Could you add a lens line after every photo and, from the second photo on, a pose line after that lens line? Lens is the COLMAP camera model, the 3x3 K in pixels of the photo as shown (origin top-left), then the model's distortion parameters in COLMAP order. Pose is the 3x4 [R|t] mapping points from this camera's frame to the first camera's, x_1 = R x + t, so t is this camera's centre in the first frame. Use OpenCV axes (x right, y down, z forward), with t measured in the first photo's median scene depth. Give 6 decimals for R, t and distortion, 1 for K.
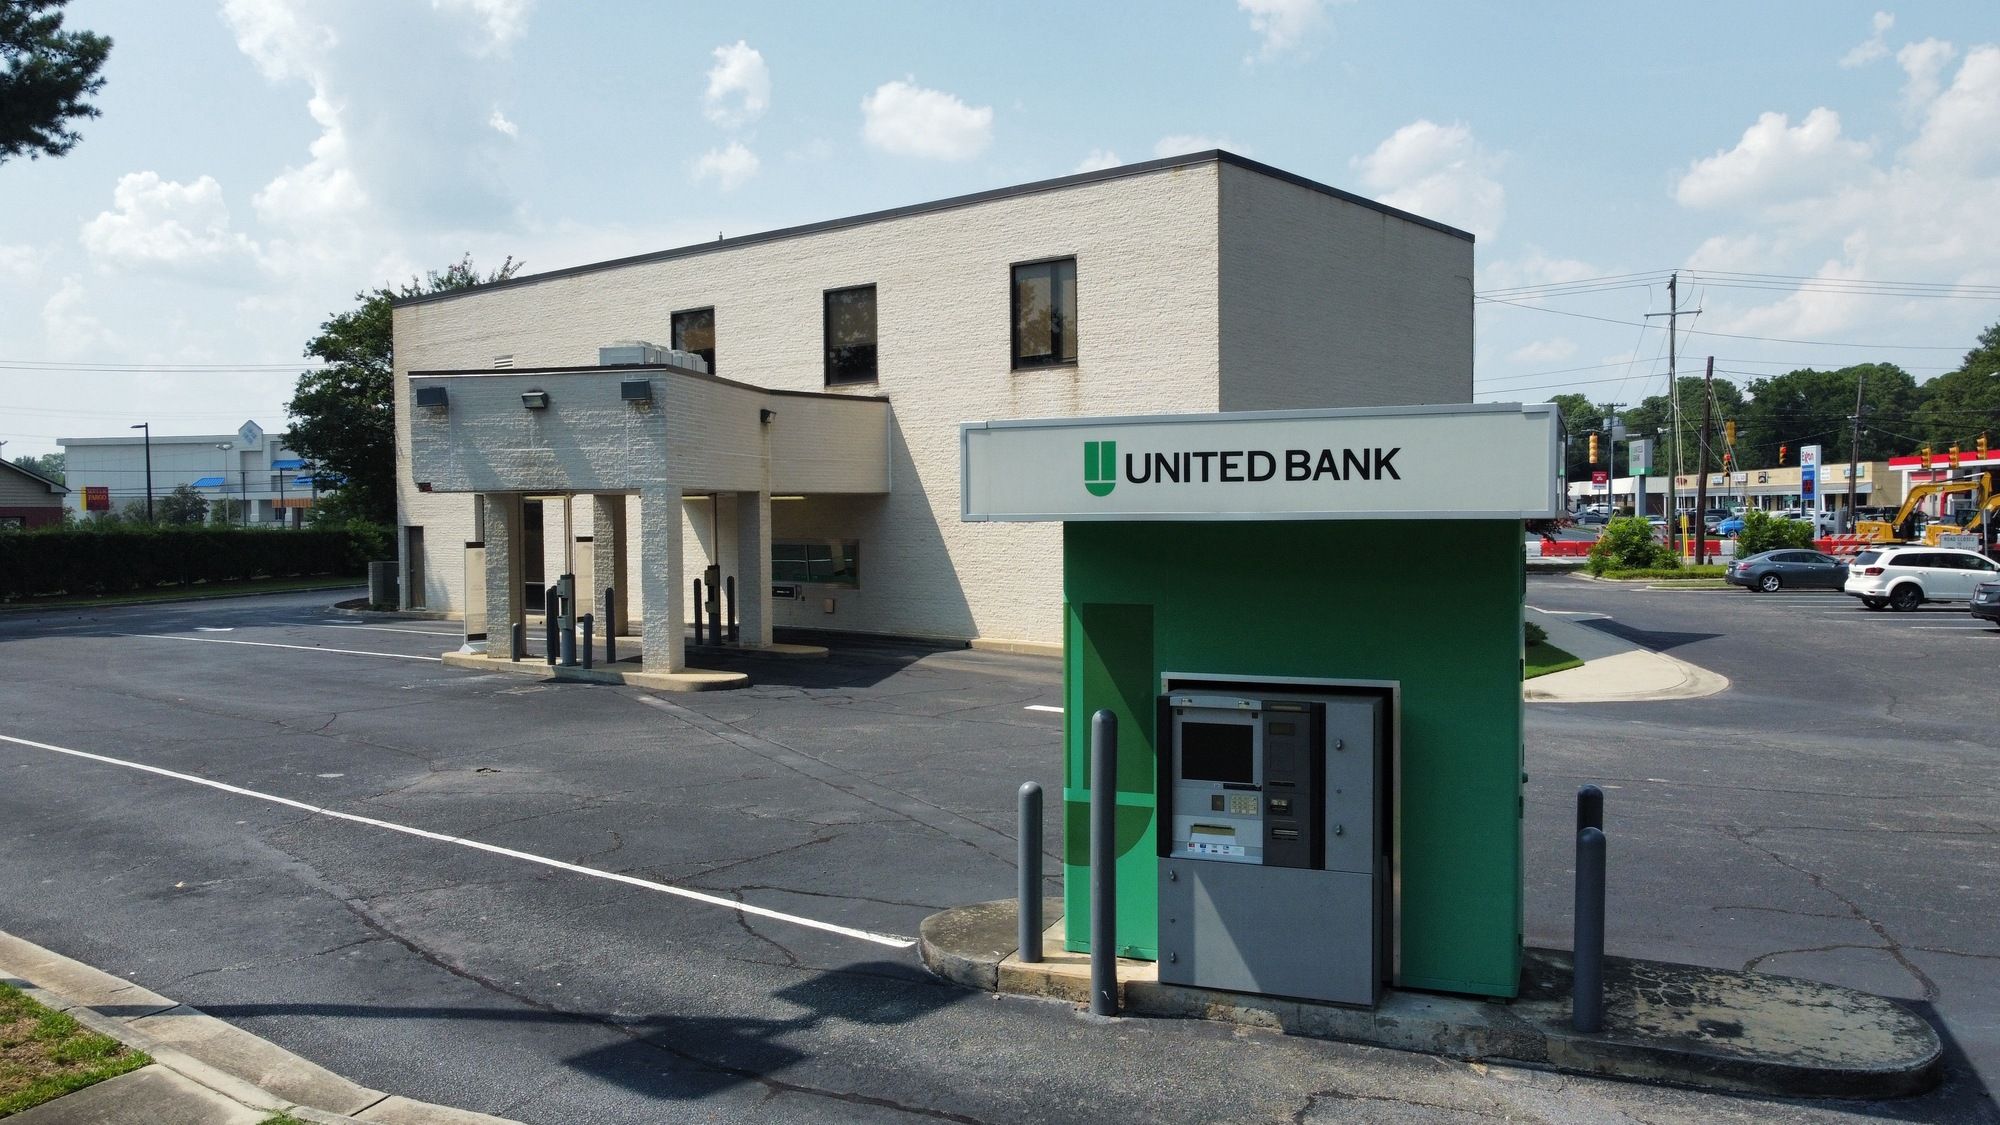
lens RADIAL K [[1508.6, 0, 1010.5], [0, 1508.6, 560.2], [0, 0, 1]] dist [0.001548, -0.001059]
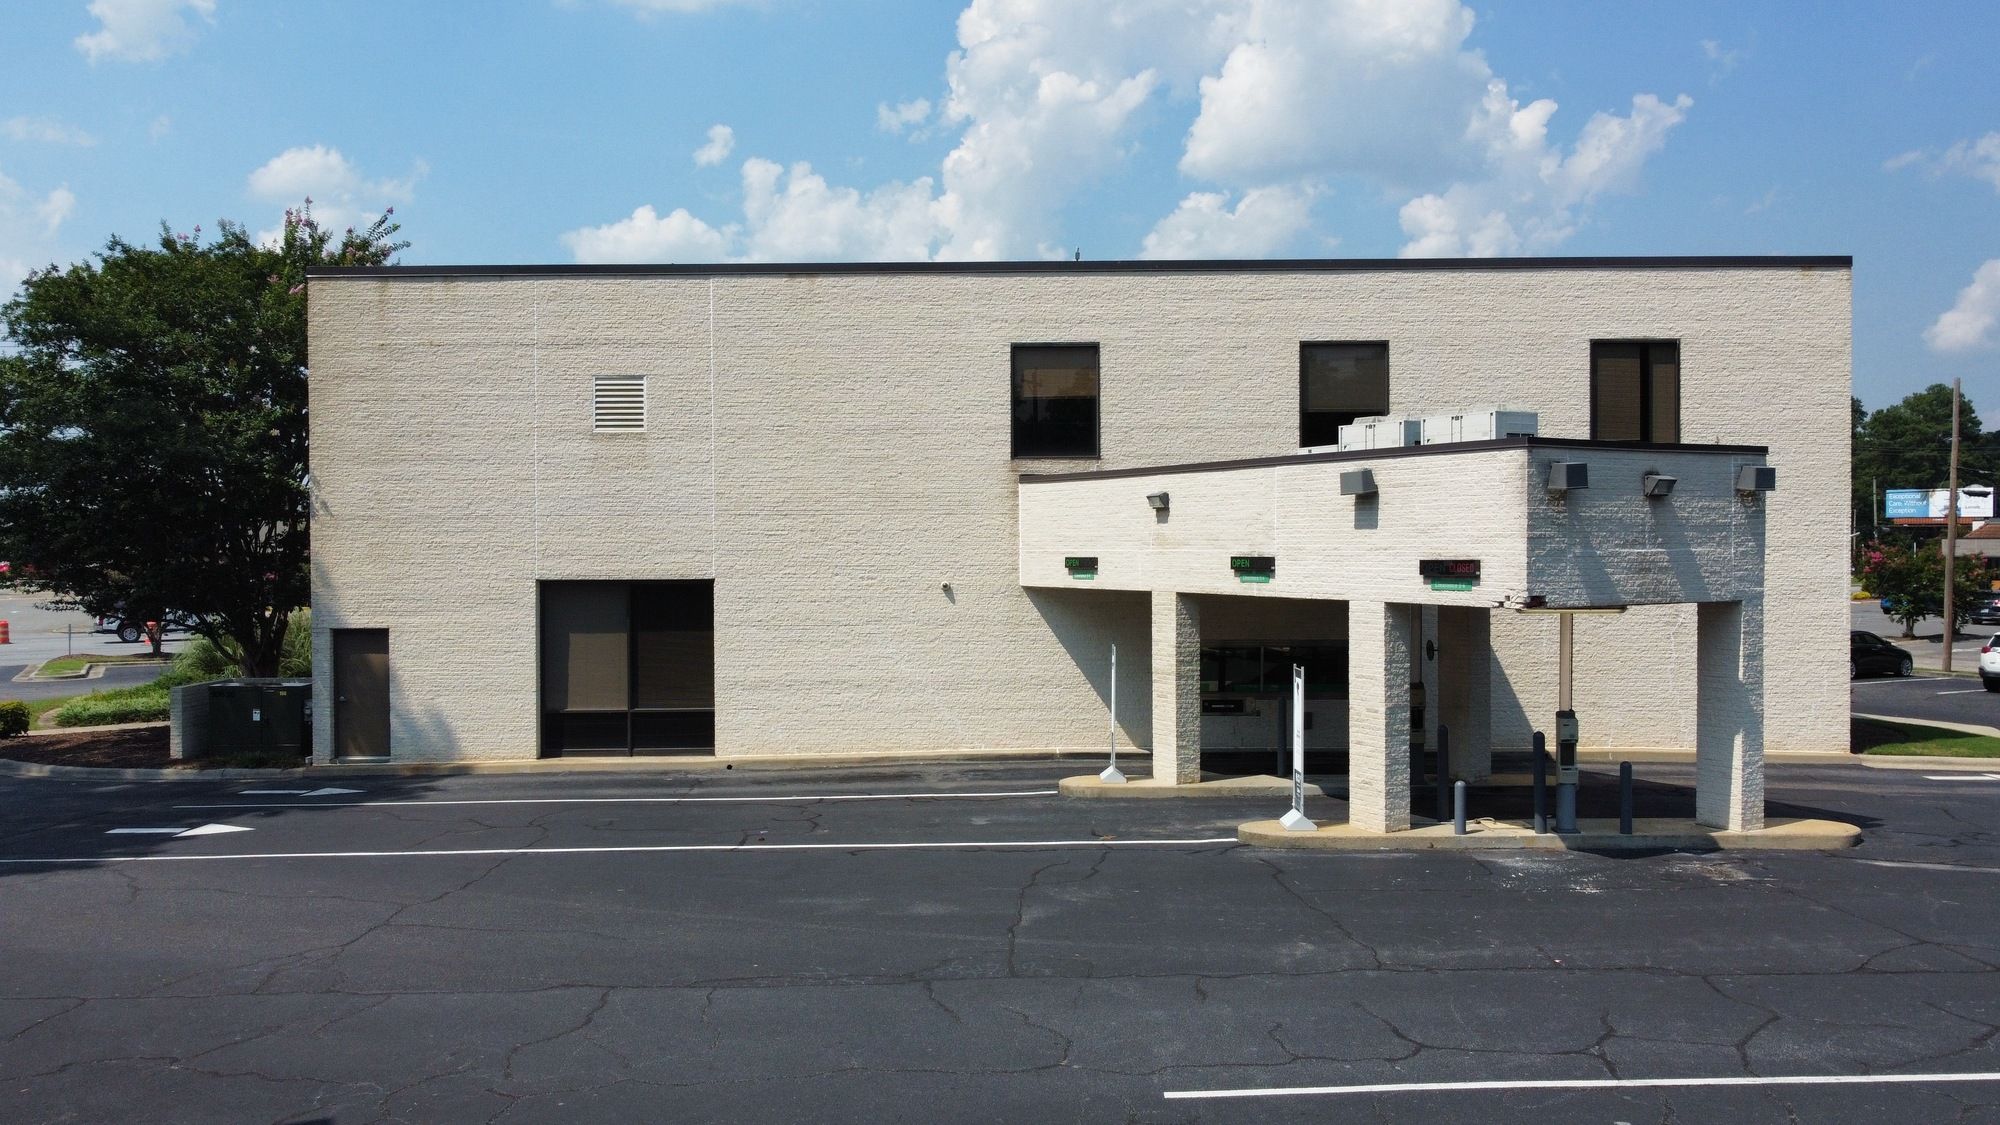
lens RADIAL K [[1508.6, 0, 1002.3], [0, 1508.6, 562.8], [0, 0, 1]] dist [0.001548, -0.001059]
pose [[0.780913, -0.001873, 0.624637, -0.784834], [0.018585, 0.999622, -0.020237, -0.043659], [-0.624363, 0.027412, 0.780653, 0.462826]]
